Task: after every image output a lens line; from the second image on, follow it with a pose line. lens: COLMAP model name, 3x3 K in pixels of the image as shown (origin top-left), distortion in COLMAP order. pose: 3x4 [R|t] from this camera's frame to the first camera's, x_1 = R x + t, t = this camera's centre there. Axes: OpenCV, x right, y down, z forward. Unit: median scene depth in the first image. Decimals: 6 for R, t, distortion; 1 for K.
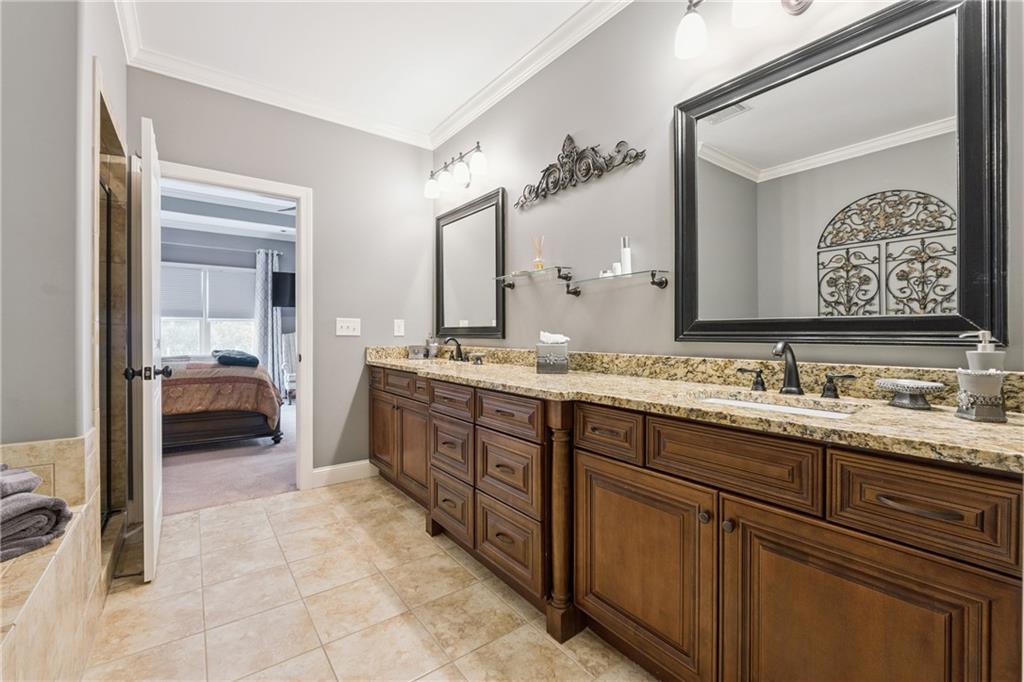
lens RADIAL K [[434.8, 0, 512.0], [0, 434.8, 337.8], [0, 0, 1]] dist [-0.008779, 0.000305]
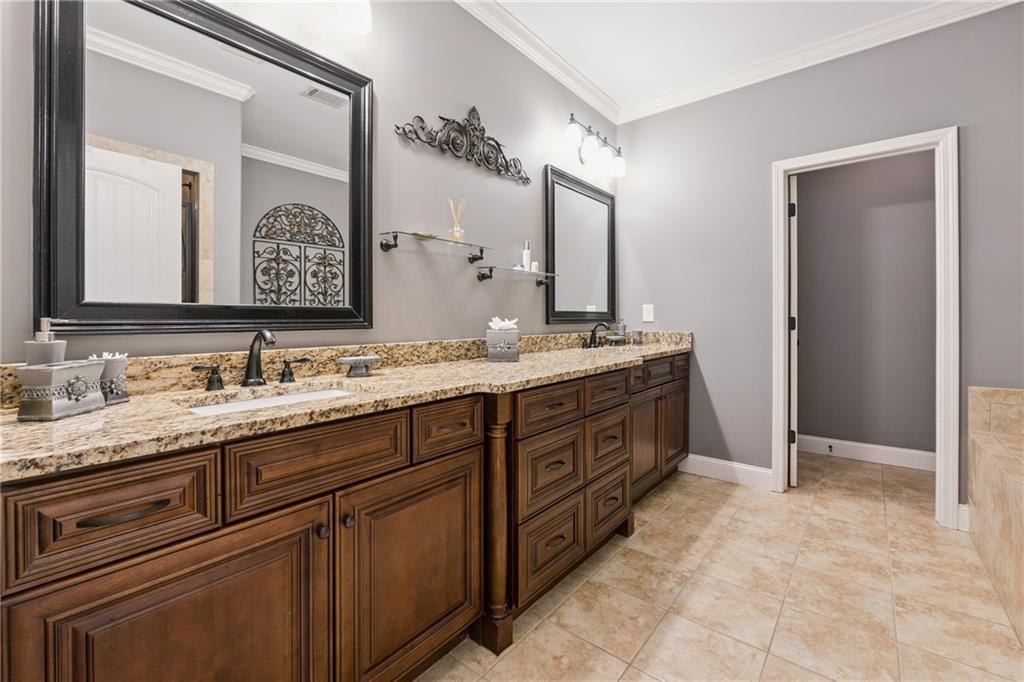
lens RADIAL K [[434.8, 0, 512.6], [0, 434.8, 317.2], [0, 0, 1]] dist [-0.008779, 0.000305]
pose [[-0.239233, 0.001915, 0.970960, -0.519412], [0.010178, 0.999948, 0.000536, -0.009088], [-0.970909, 0.010011, -0.239240, 0.748524]]
